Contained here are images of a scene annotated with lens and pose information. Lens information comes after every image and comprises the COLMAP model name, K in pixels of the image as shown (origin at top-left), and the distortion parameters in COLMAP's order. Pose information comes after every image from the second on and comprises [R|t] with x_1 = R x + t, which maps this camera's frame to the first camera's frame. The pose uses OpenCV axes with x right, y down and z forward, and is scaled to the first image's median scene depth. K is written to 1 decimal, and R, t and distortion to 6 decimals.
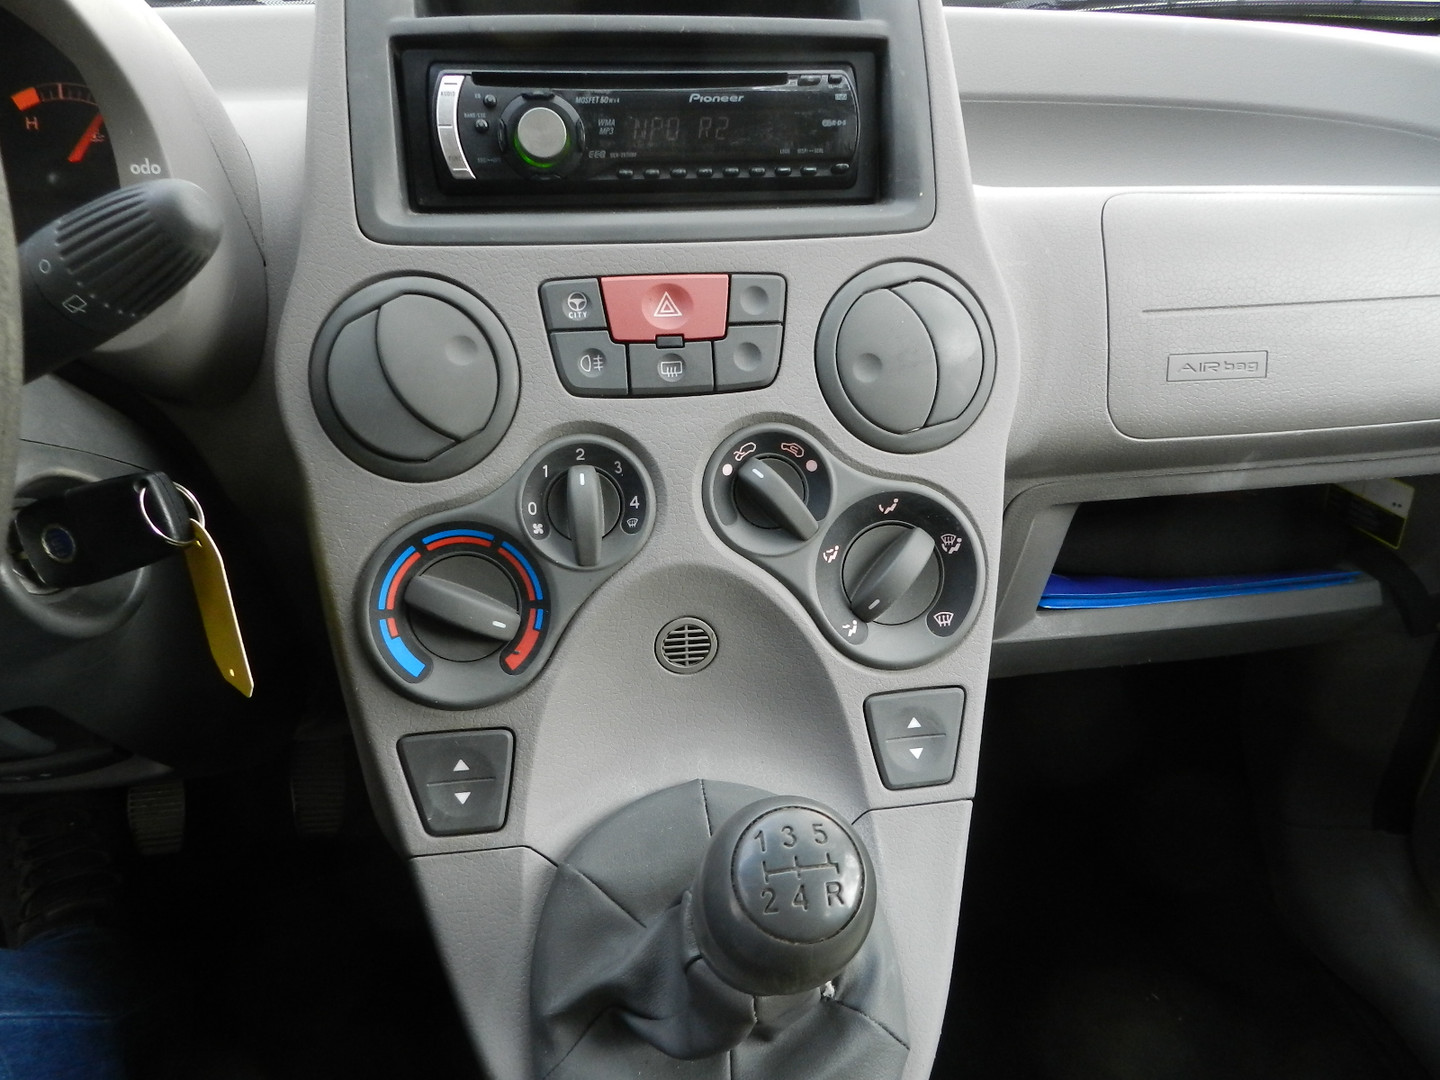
lens RADIAL K [[971.8, 0, 720.0], [0, 971.8, 540.0], [0, 0, 1]] dist [0.004756, 0.001285]
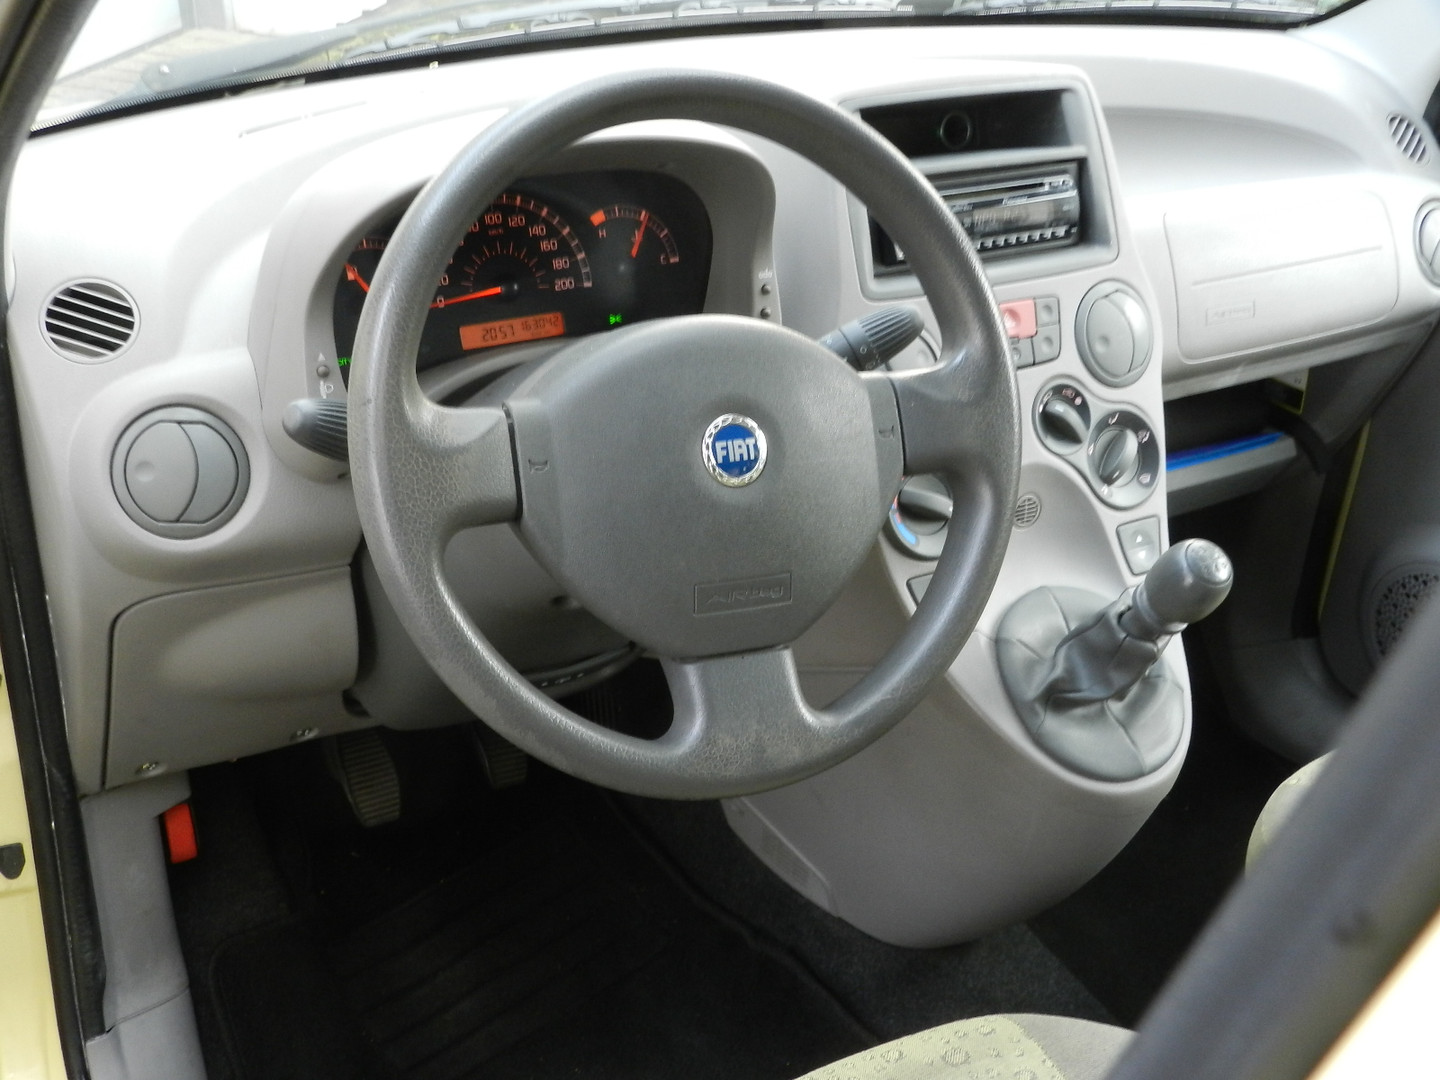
lens RADIAL K [[1626.4, 0, 720.0], [0, 1626.4, 540.0], [0, 0, 1]] dist [0.000497, 0.023132]
pose [[0.931742, -0.134277, 0.337383, -1.543839], [0.124620, 0.990932, 0.050225, -0.055460], [-0.341067, -0.004752, 0.940027, -1.561689]]
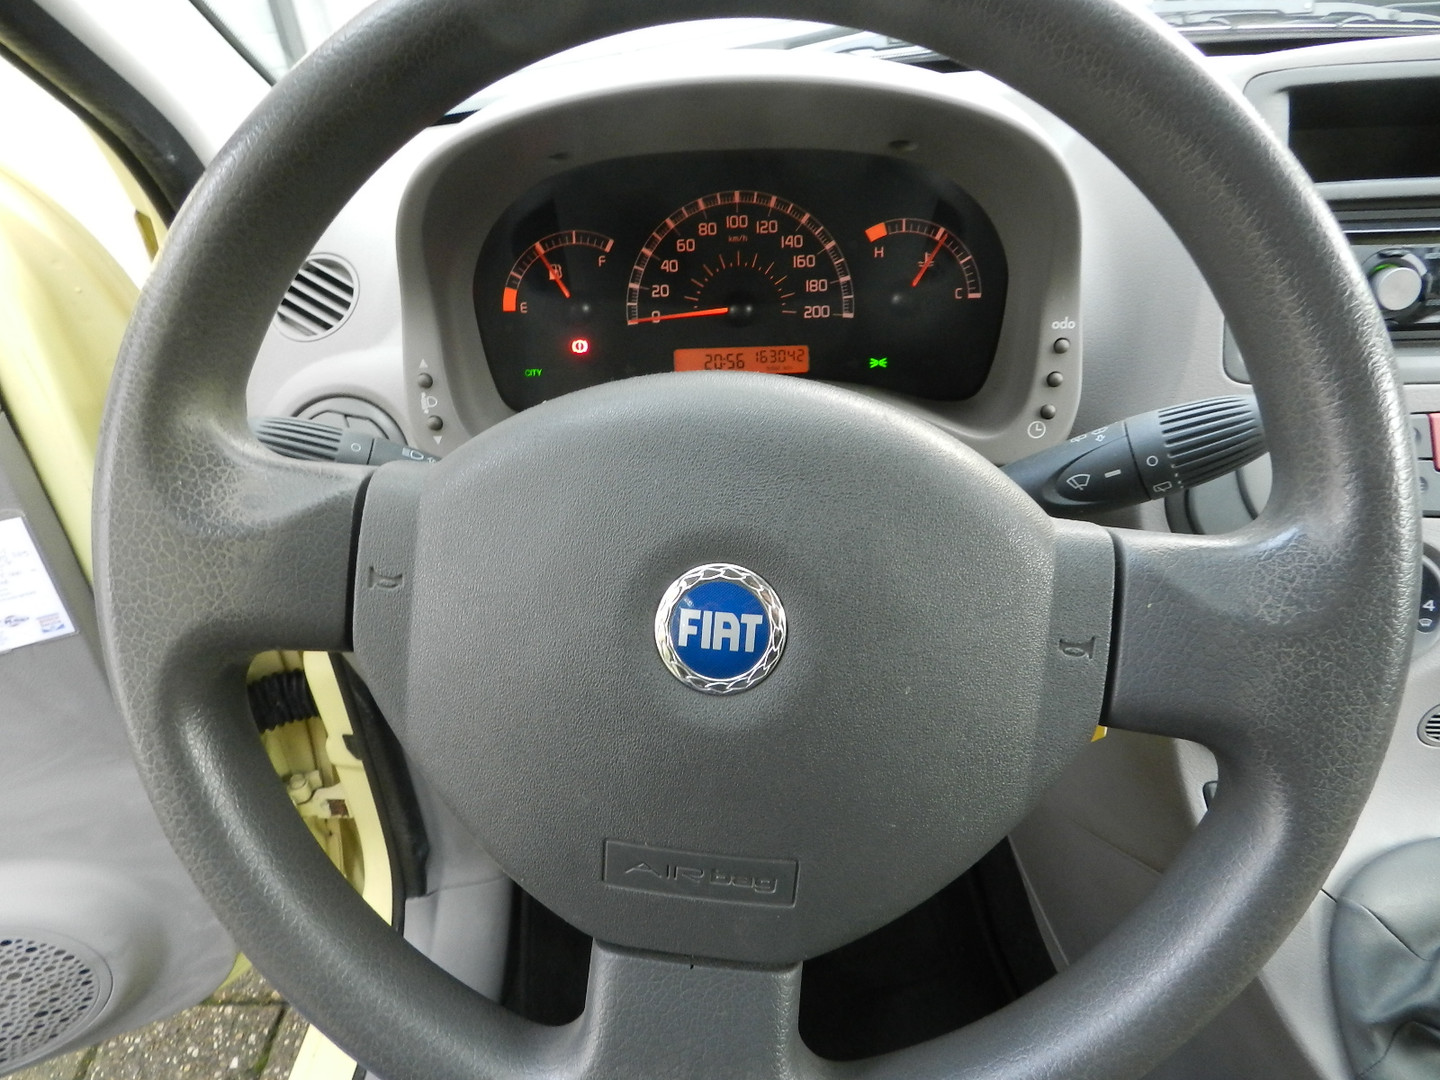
lens RADIAL K [[976.5, 0, 721.5], [0, 976.5, 544.2], [0, 0, 1]] dist [0.016402, -0.001778]
pose [[0.983431, 0.061282, -0.170611, -0.704040], [-0.044068, 0.993714, 0.102914, -0.189927], [0.175845, -0.093690, 0.979949, -0.290006]]
